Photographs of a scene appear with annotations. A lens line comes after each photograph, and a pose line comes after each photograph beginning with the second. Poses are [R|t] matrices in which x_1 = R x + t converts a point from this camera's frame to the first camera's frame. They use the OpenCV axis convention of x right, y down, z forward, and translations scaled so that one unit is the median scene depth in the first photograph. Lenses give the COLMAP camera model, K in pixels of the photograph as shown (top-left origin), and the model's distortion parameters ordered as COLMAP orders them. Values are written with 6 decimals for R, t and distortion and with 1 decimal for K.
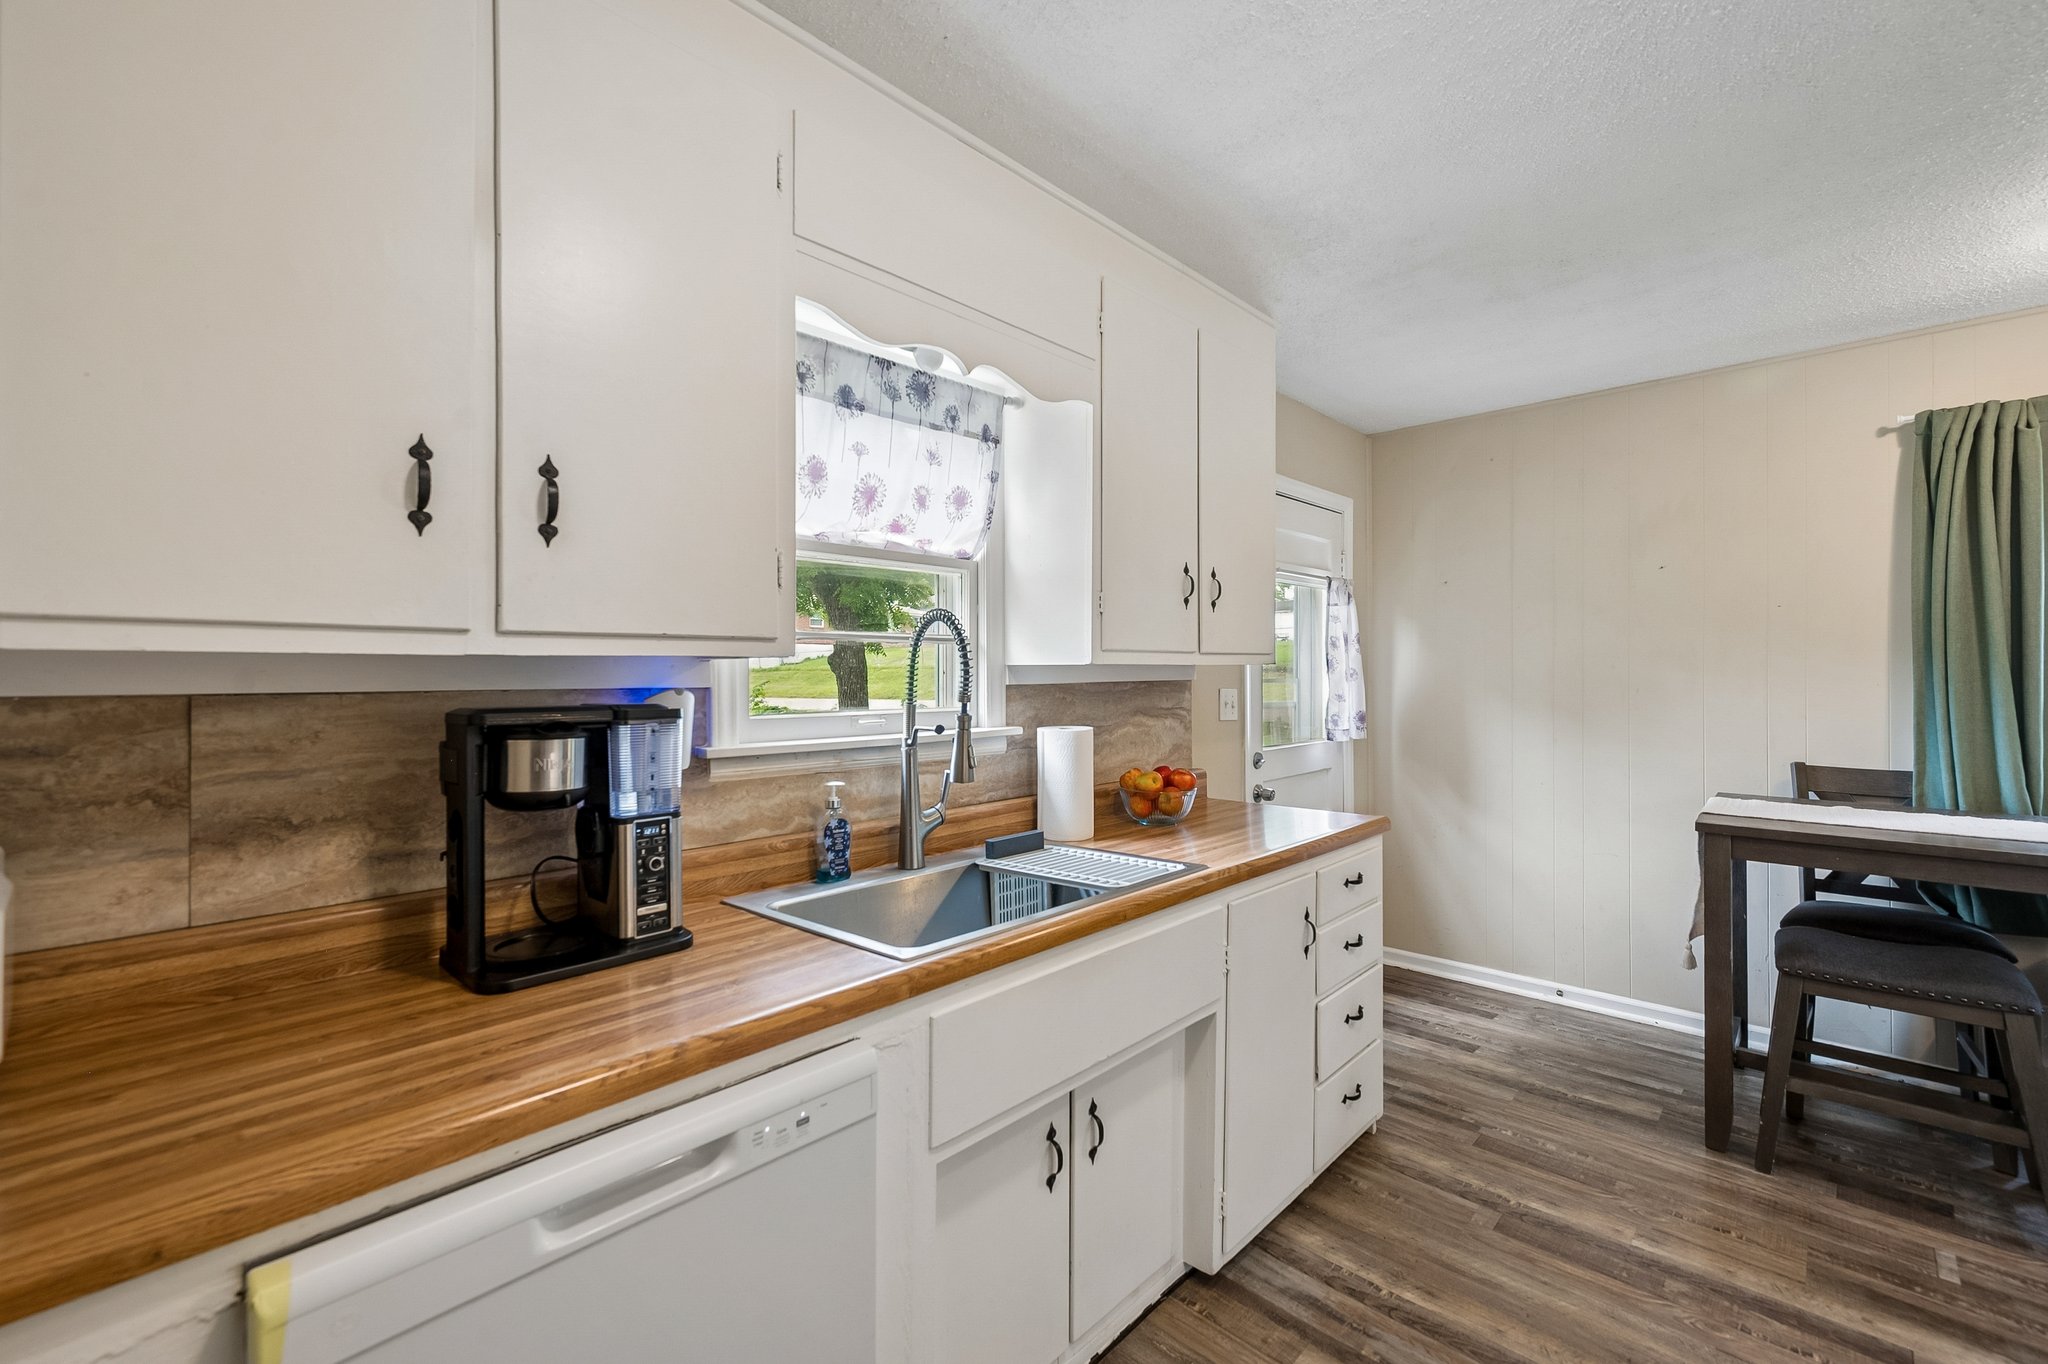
lens RADIAL K [[869.9, 0, 1025.0], [0, 869.9, 668.9], [0, 0, 1]] dist [0.000592, 0.000405]
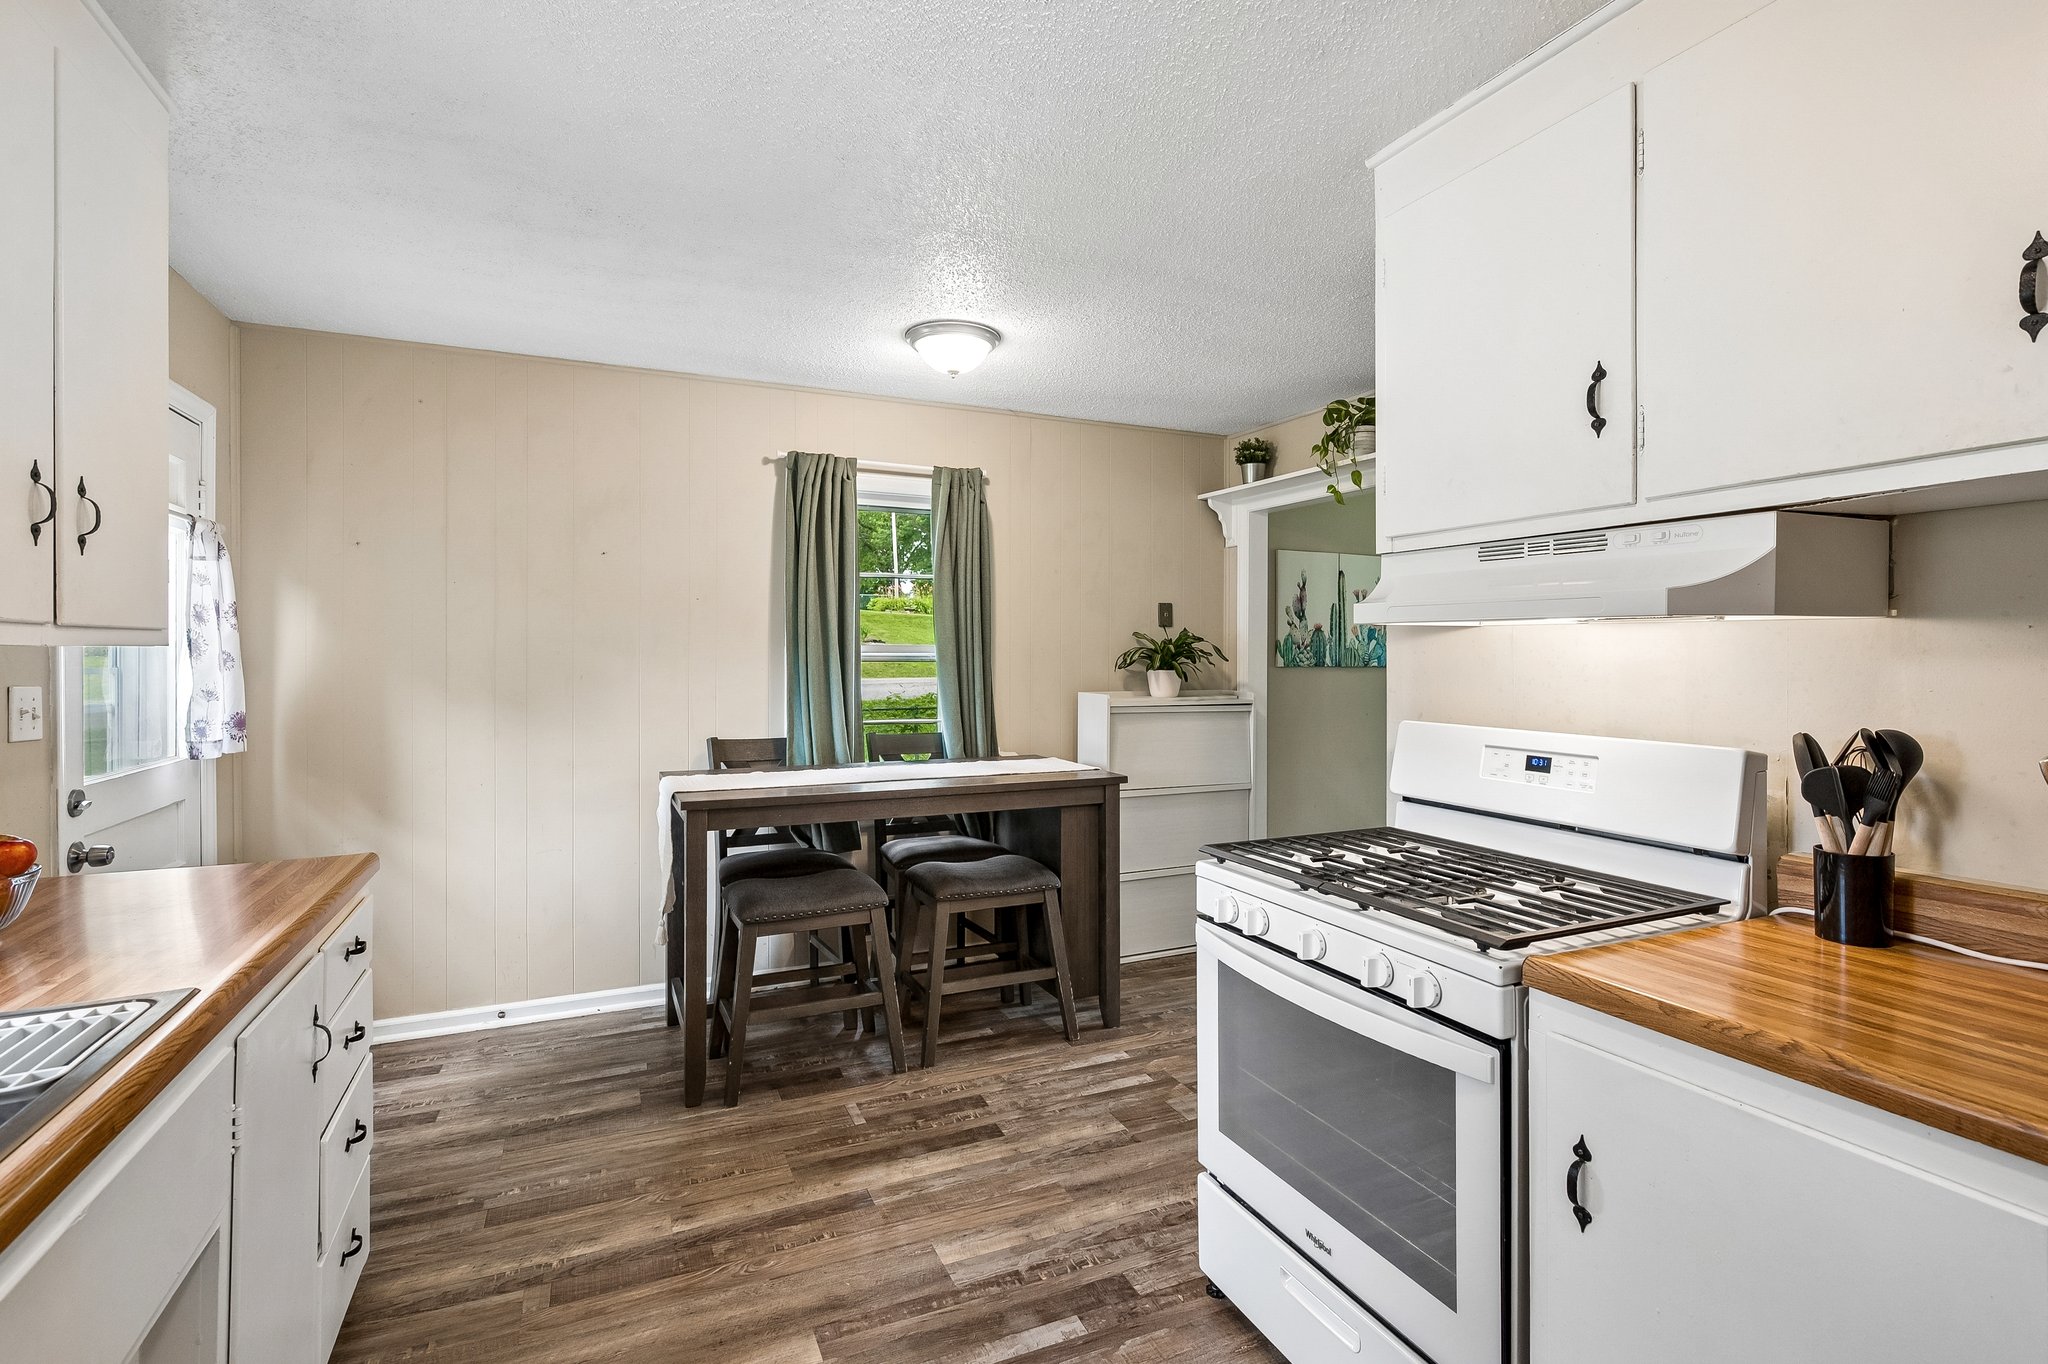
lens RADIAL K [[955.6, 0, 1025.5], [0, 955.6, 664.3], [0, 0, 1]] dist [-0.003954, -0.000280]
pose [[0.372431, -0.005029, 0.928046, -0.126717], [-0.006857, 0.999943, 0.008171, -0.001886], [-0.928035, -0.009407, 0.372375, 0.173625]]
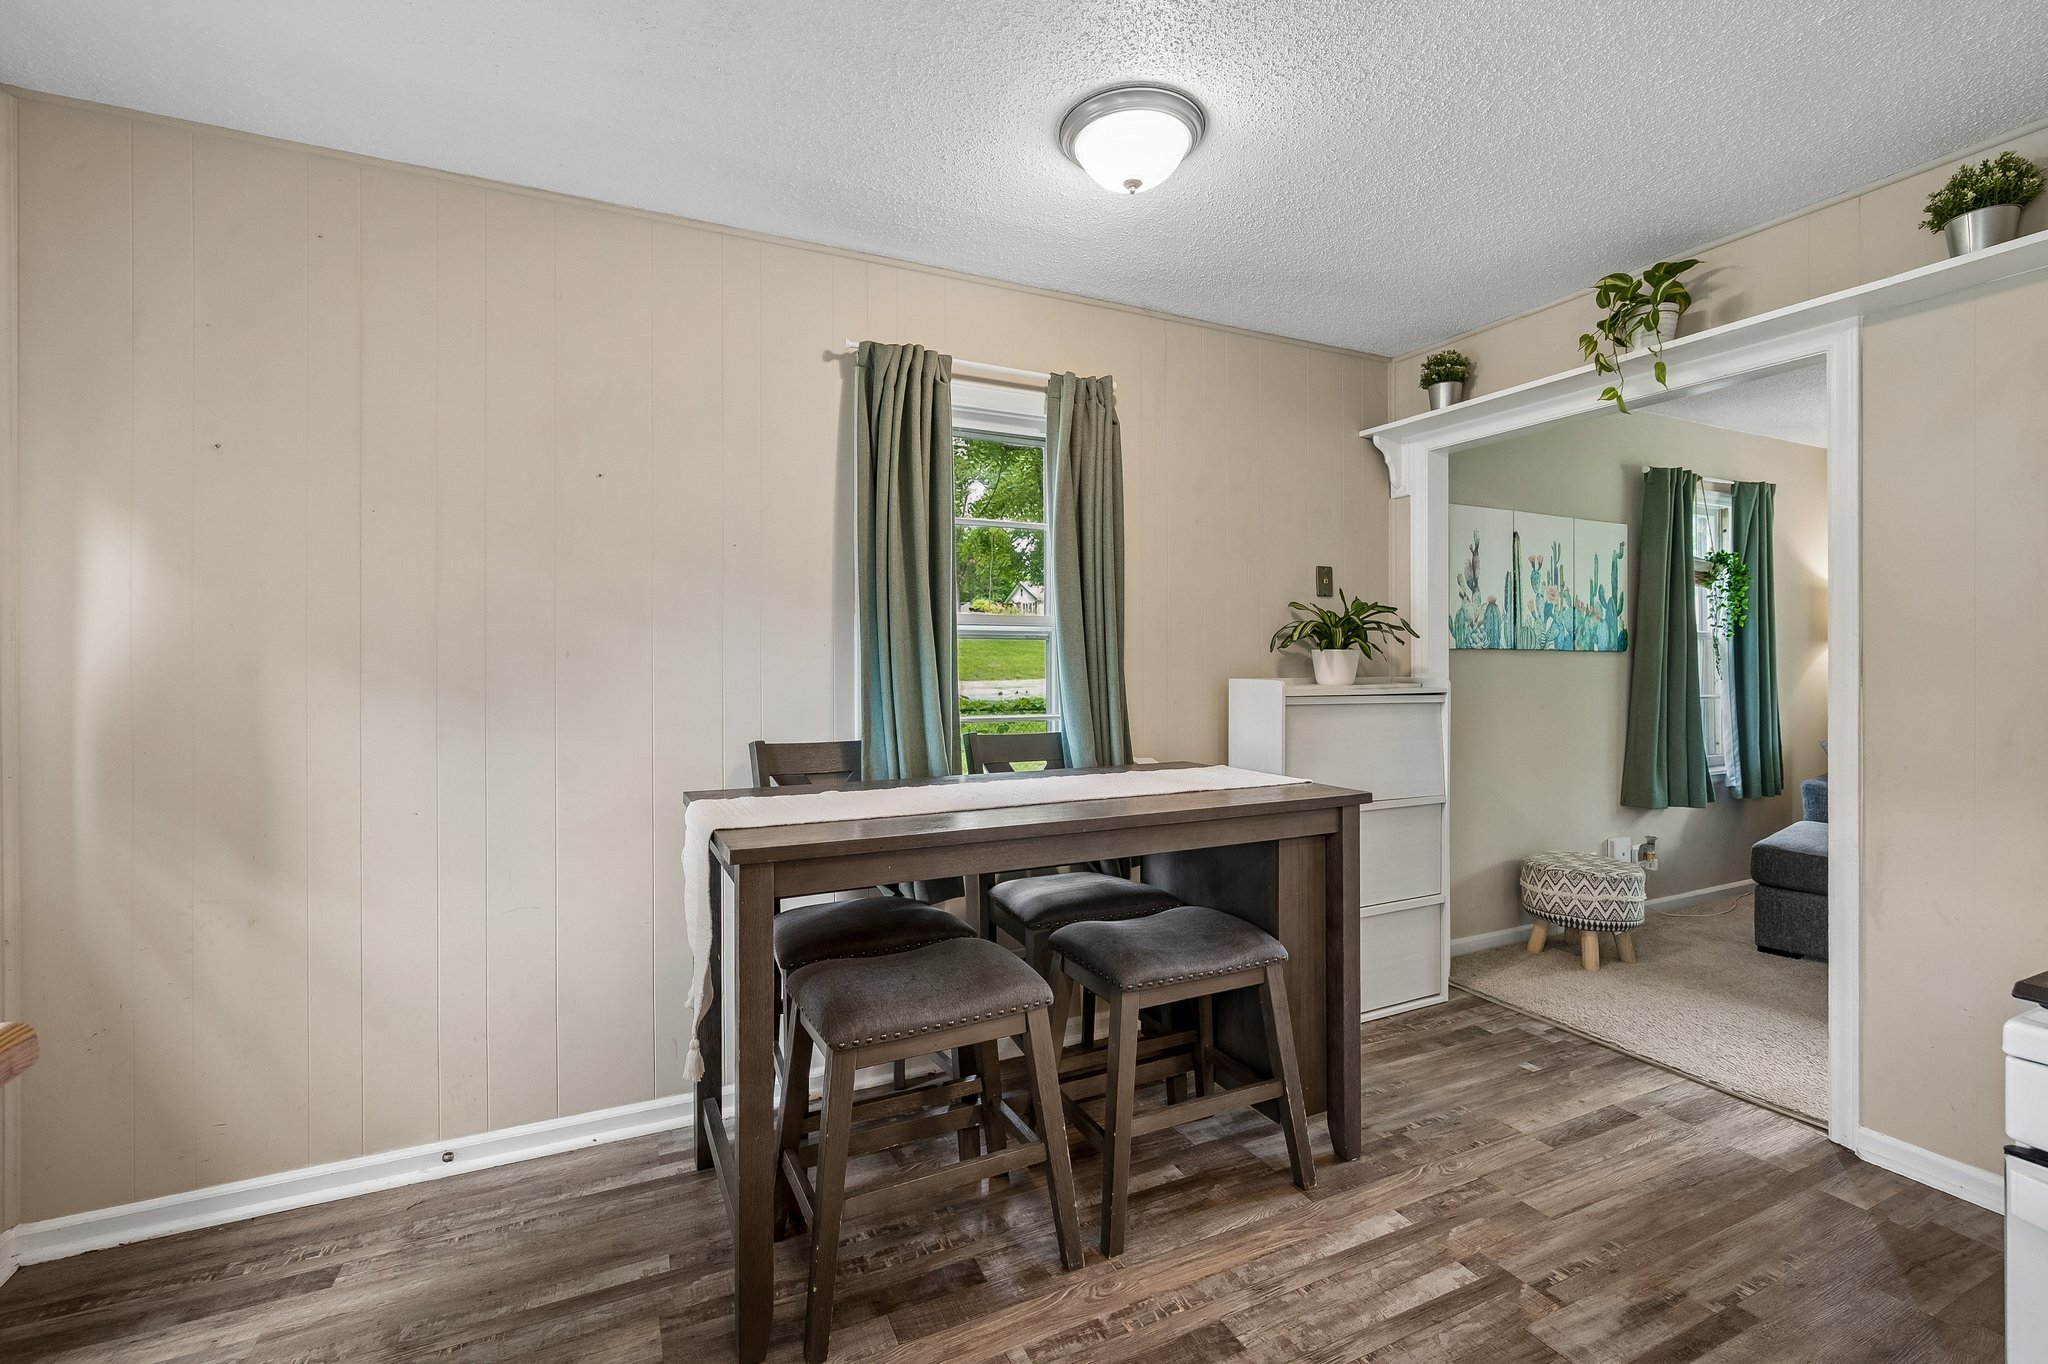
lens RADIAL K [[872.6, 0, 1014.4], [0, 872.6, 670.2], [0, 0, 1]] dist [-0.000775, -0.000525]
pose [[0.353831, -0.001904, 0.935307, 0.245389], [-0.000532, 0.999997, 0.002237, 0.043193], [-0.935309, -0.001289, 0.353829, 0.545280]]
